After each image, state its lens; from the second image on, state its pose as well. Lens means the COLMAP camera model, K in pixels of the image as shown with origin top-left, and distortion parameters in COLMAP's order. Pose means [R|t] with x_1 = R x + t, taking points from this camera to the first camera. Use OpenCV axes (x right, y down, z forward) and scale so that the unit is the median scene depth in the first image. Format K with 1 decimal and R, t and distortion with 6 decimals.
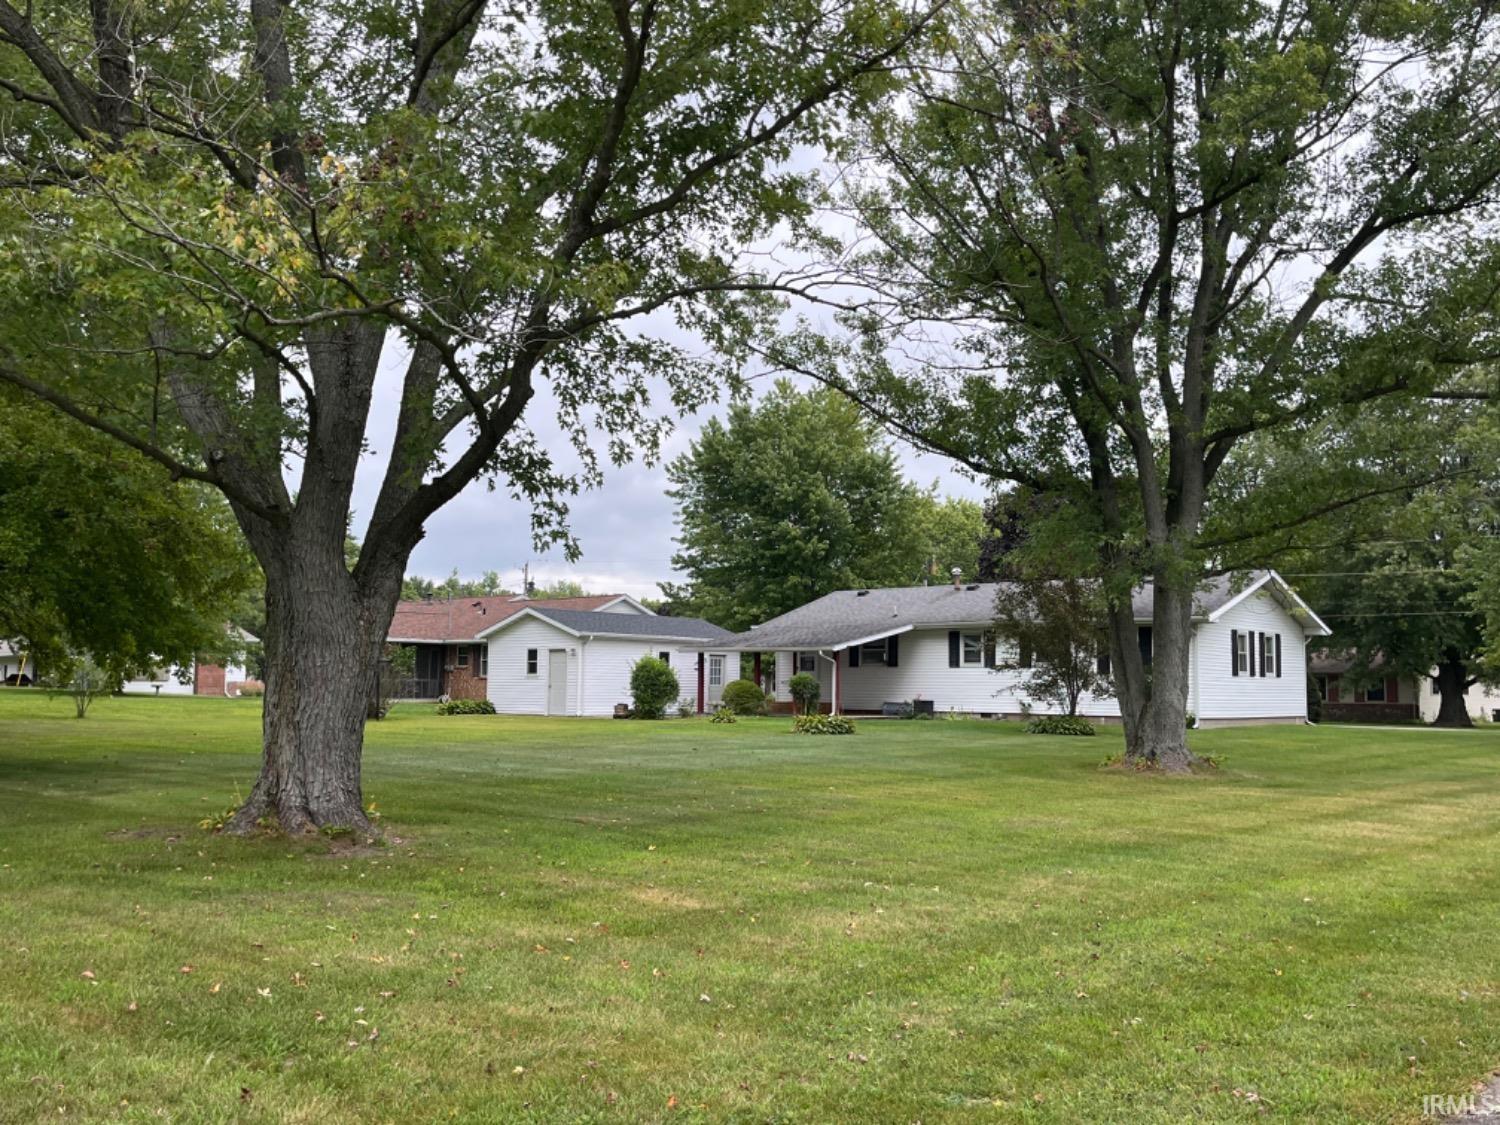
lens RADIAL K [[1350.8, 0, 750.0], [0, 1350.8, 562.5], [0, 0, 1]] dist [0.007481, 0.000598]
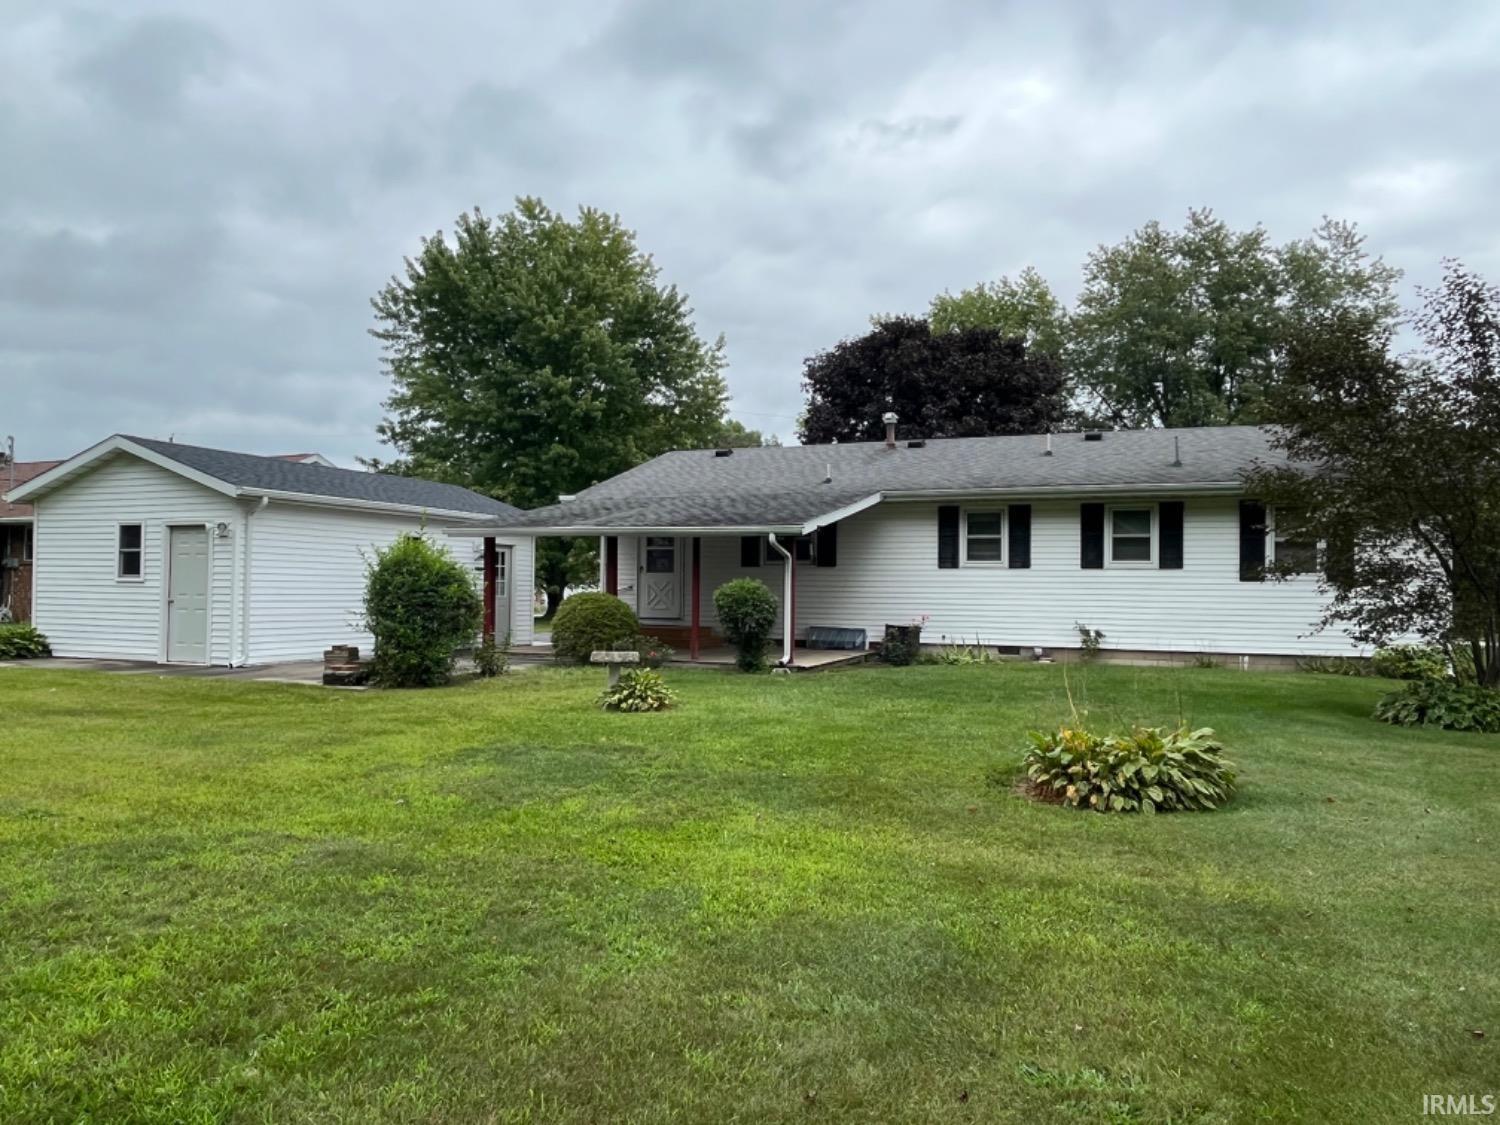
lens RADIAL K [[1042.9, 0, 750.0], [0, 1042.9, 562.5], [0, 0, 1]] dist [-0.002587, -0.002081]
pose [[0.947919, 0.007525, 0.318424, -0.071596], [-0.031121, 0.997125, 0.069082, 0.046000], [-0.316989, -0.075394, 0.945428, 0.591364]]
